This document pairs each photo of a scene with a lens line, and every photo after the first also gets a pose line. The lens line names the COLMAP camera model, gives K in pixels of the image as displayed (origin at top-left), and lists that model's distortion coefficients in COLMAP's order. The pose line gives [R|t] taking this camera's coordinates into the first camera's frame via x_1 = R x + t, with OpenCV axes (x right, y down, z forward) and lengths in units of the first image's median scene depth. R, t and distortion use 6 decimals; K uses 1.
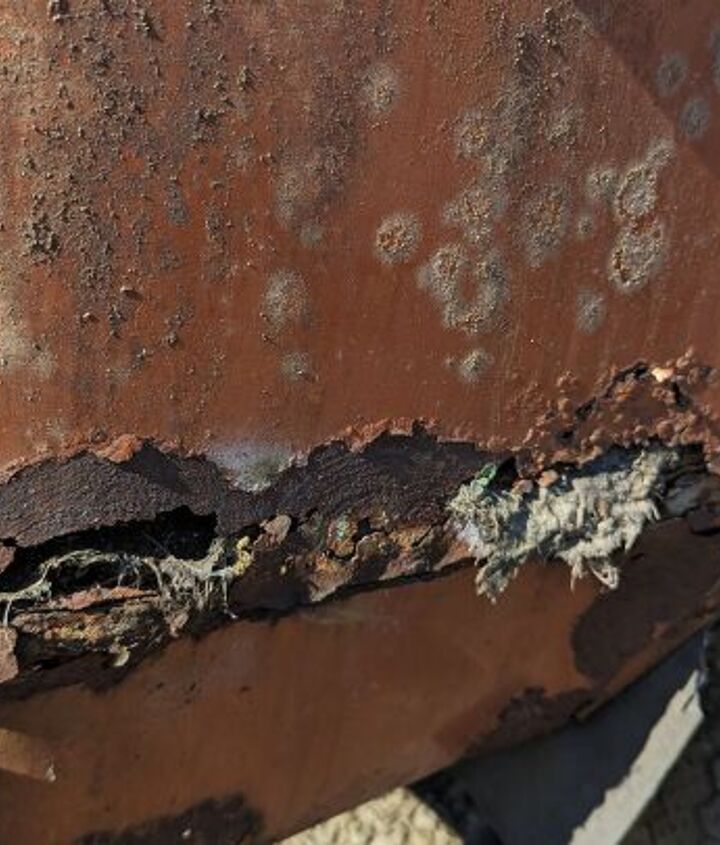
lens RADIAL K [[1099.3, 0, 354.6], [0, 1099.3, 419.6], [0, 0, 1]] dist [0.047857, 0.000000]
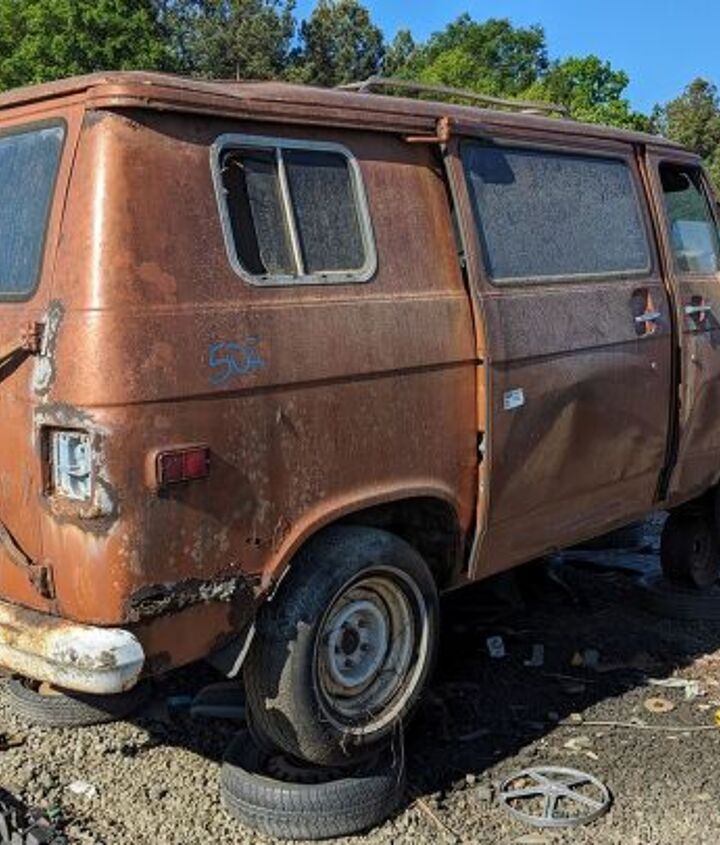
lens RADIAL K [[1099.3, 0, 359.6], [0, 1099.3, 422.8], [0, 0, 1]] dist [0.047857, 0.000000]
pose [[0.969164, -0.098581, 0.225839, -0.345283], [0.136893, 0.977448, -0.160796, 0.277529], [-0.204894, 0.186753, 0.960803, -5.293656]]
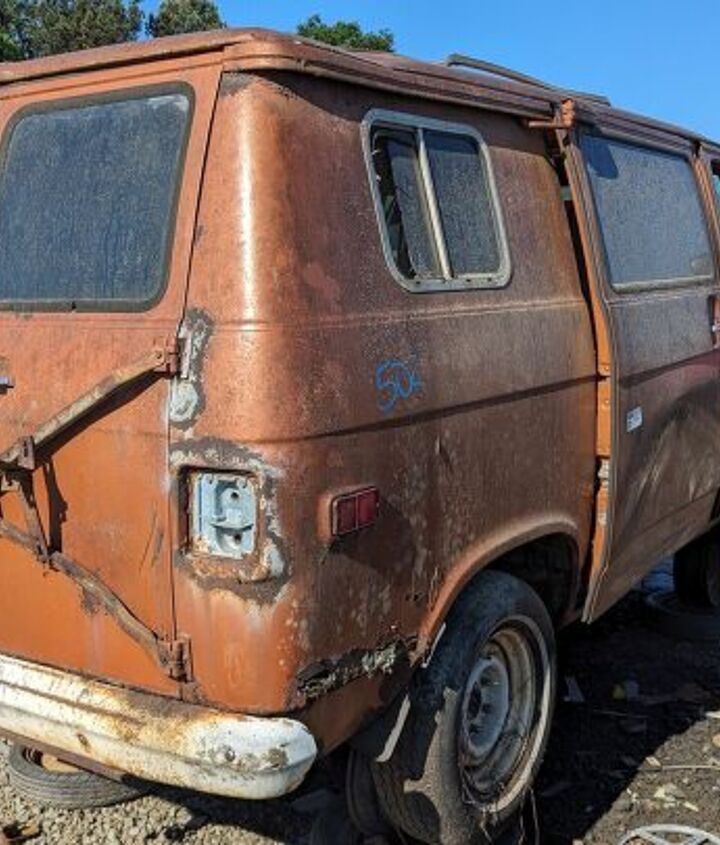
lens RADIAL K [[1099.3, 0, 358.1], [0, 1099.3, 423.2], [0, 0, 1]] dist [0.047857, 0.000000]
pose [[0.923520, -0.110121, 0.367401, -1.673912], [0.171879, 0.975154, -0.139762, -0.285985], [-0.342882, 0.192221, 0.919502, -3.875289]]
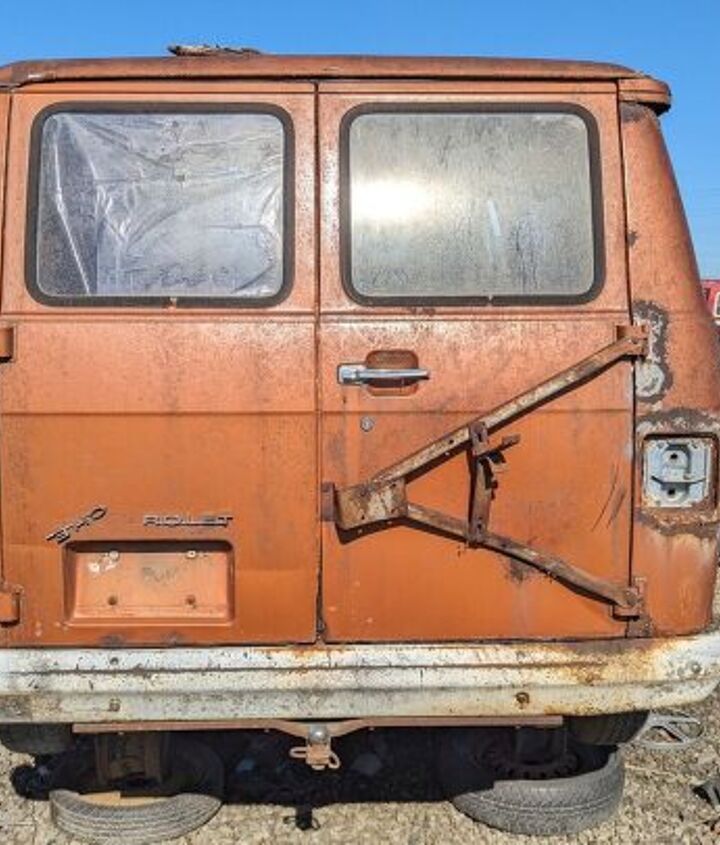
lens RADIAL K [[1099.3, 0, 359.1], [0, 1099.3, 419.0], [0, 0, 1]] dist [0.047857, 0.000000]
pose [[0.509240, -0.162472, 0.845150, -6.089549], [0.289616, 0.957096, 0.009487, -1.445228], [-0.810431, 0.239938, 0.534446, -1.062983]]
